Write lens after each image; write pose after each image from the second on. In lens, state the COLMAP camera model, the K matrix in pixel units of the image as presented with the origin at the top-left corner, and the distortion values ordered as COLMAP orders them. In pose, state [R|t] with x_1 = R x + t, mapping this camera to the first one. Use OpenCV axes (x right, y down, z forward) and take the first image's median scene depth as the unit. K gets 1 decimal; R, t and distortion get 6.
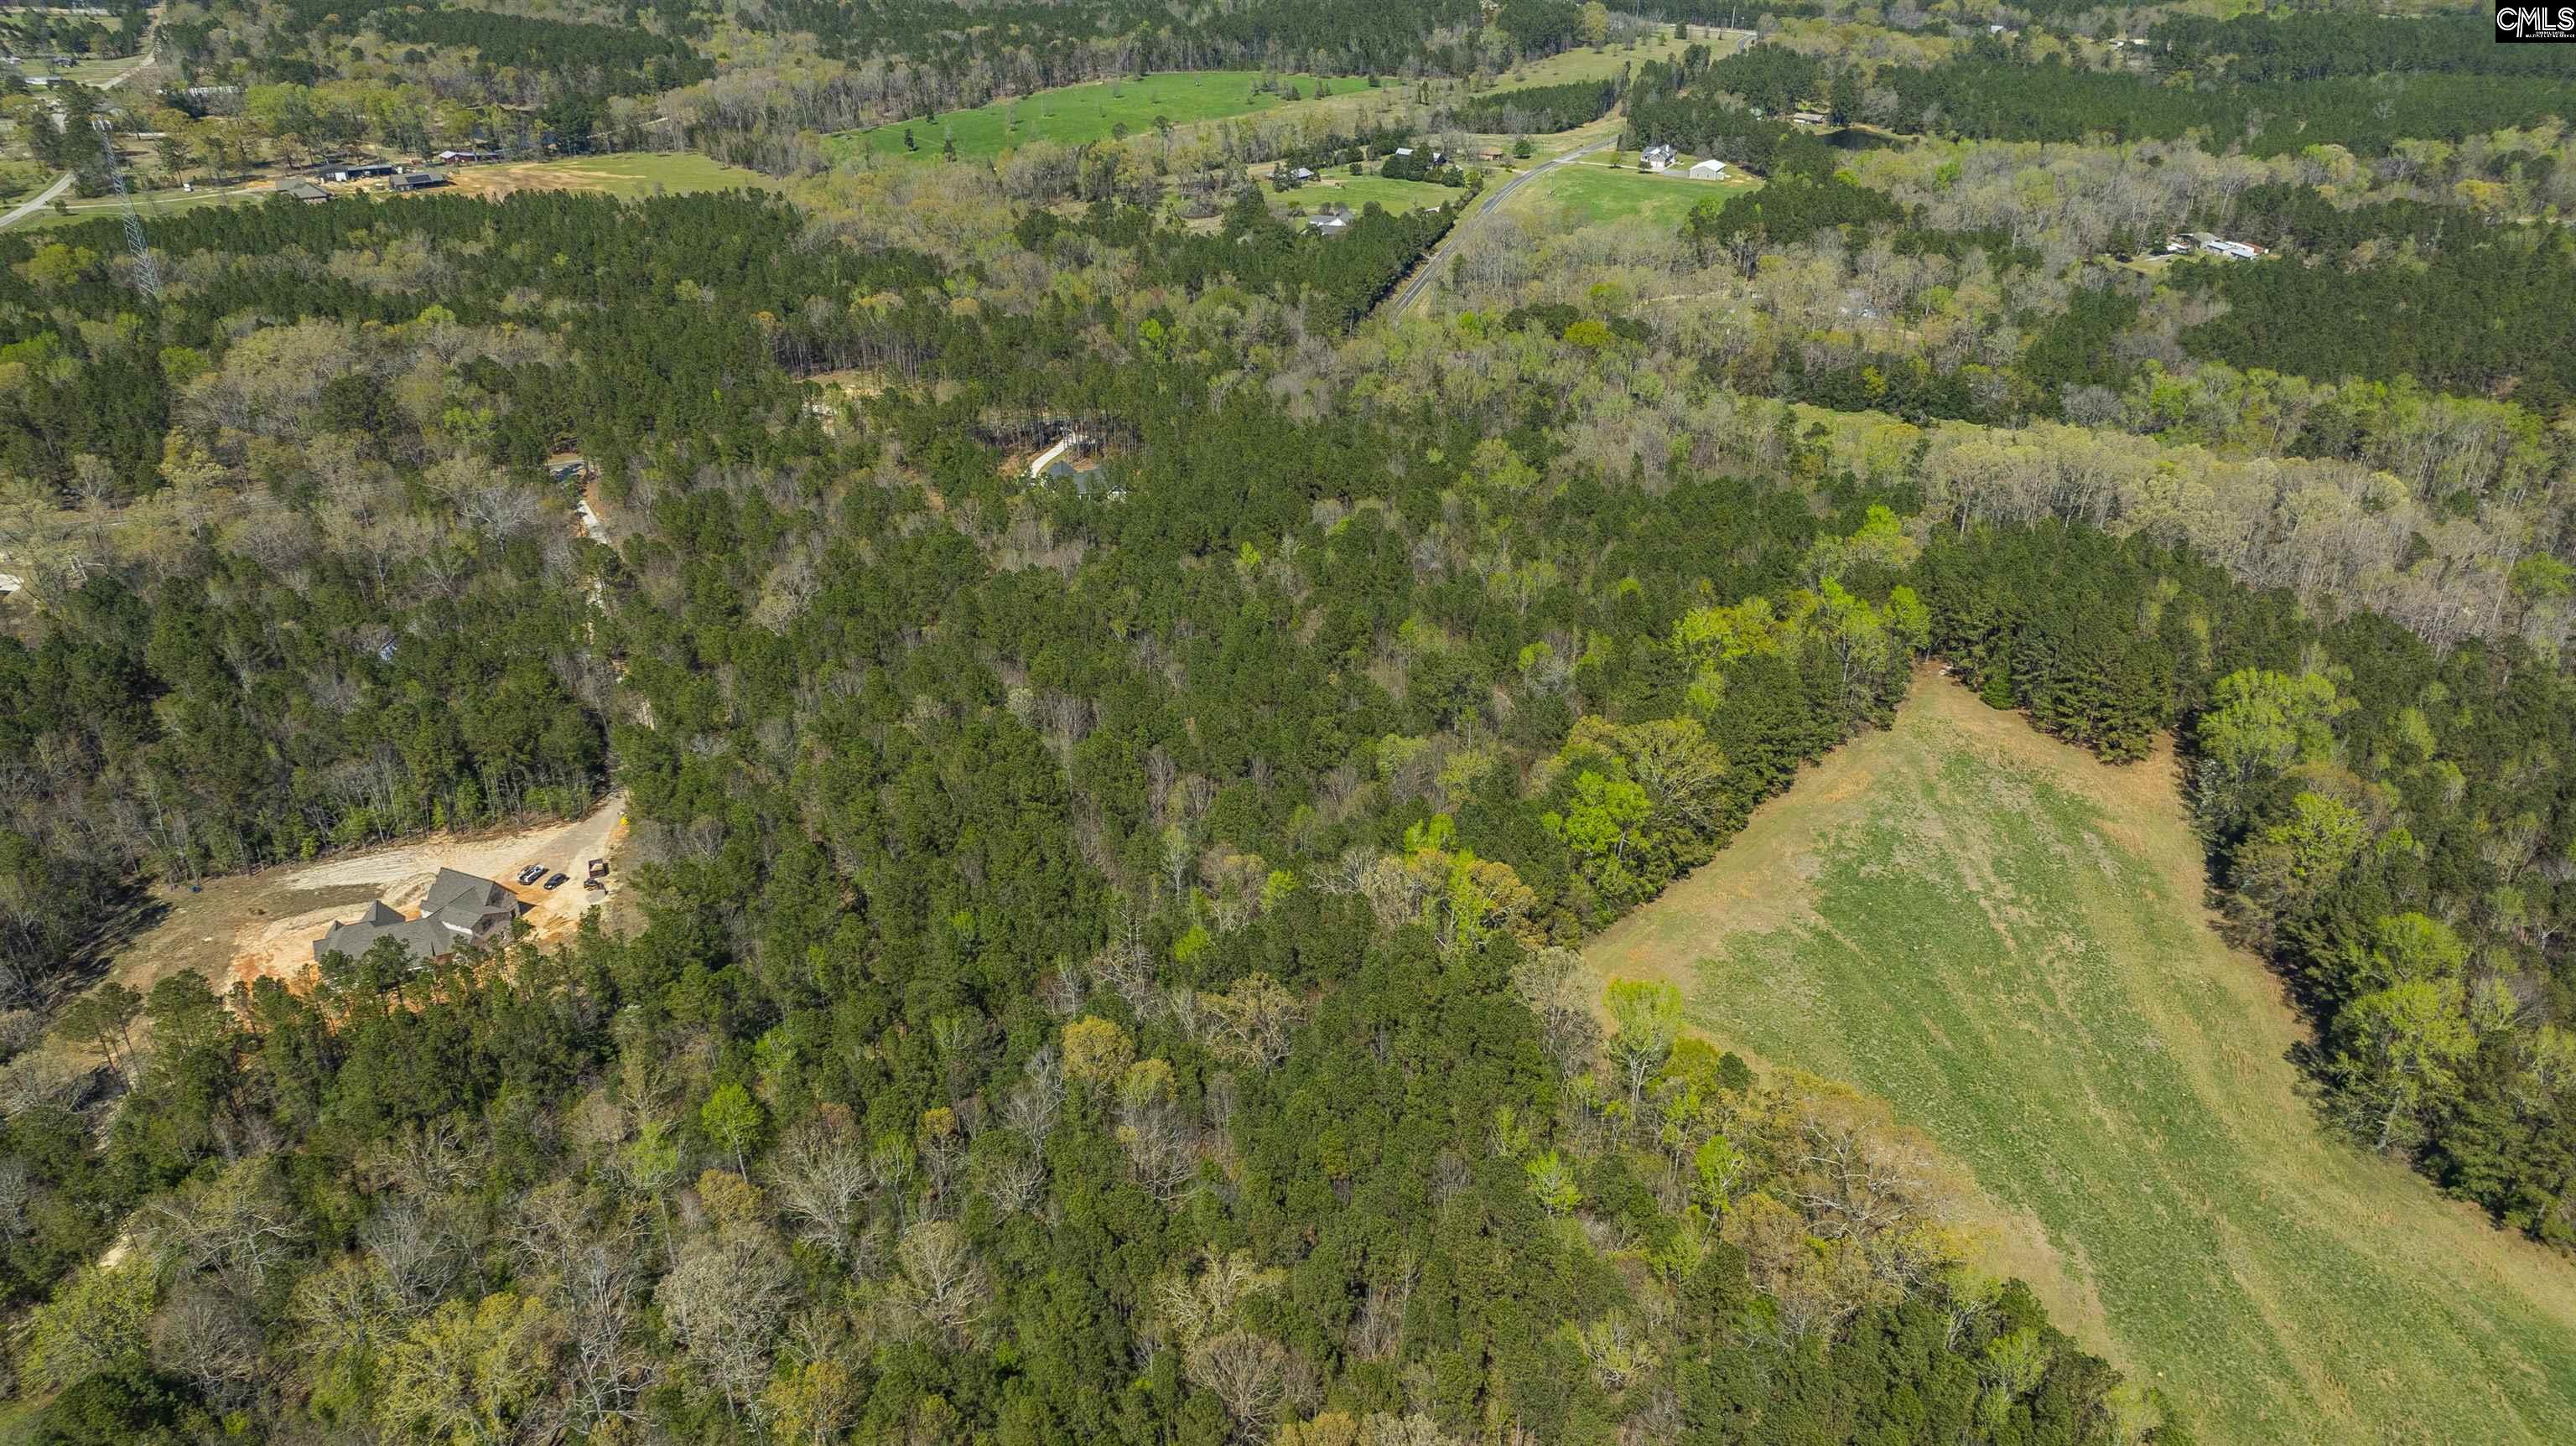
lens RADIAL K [[1765.4, 0, 1289.0], [0, 1765.4, 717.2], [0, 0, 1]] dist [-0.033699, 0.031719]
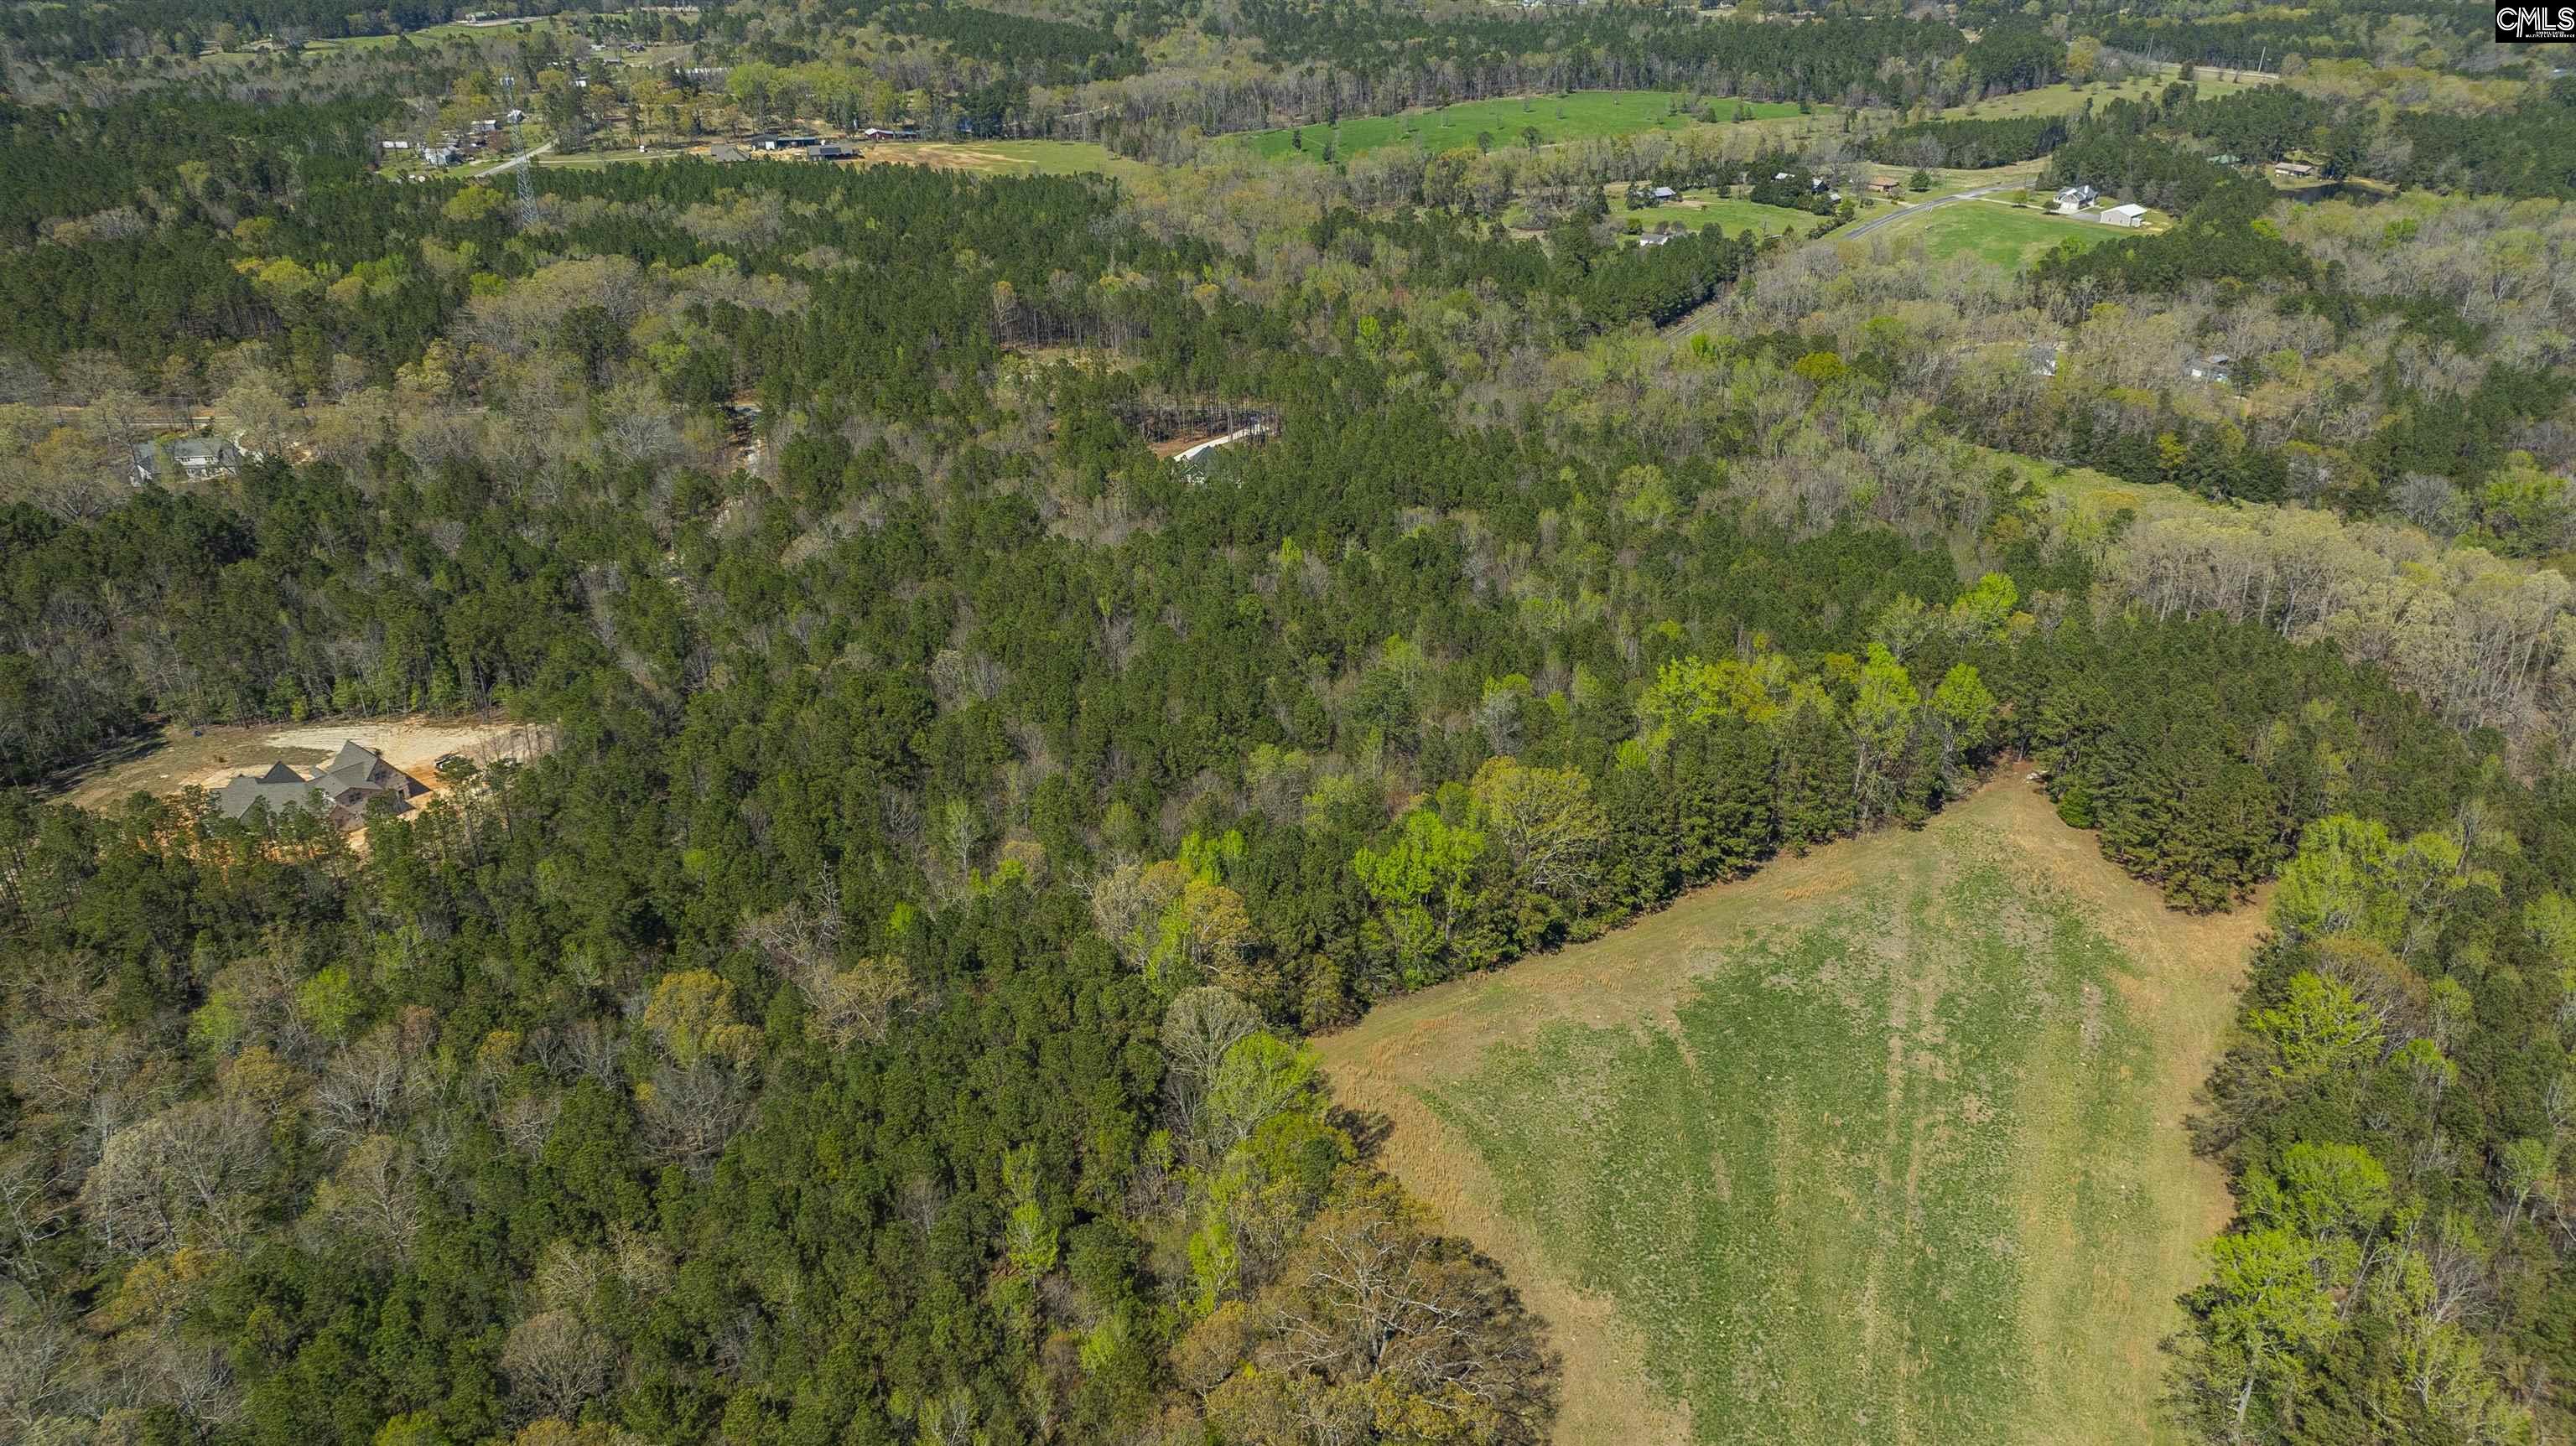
lens RADIAL K [[1765.4, 0, 1289.0], [0, 1765.4, 717.2], [0, 0, 1]] dist [-0.033699, 0.031719]
pose [[0.954675, 0.133407, -0.266081, 0.119101], [-0.137656, 0.990476, 0.002704, -0.003247], [0.263907, 0.034046, 0.963947, 0.045430]]
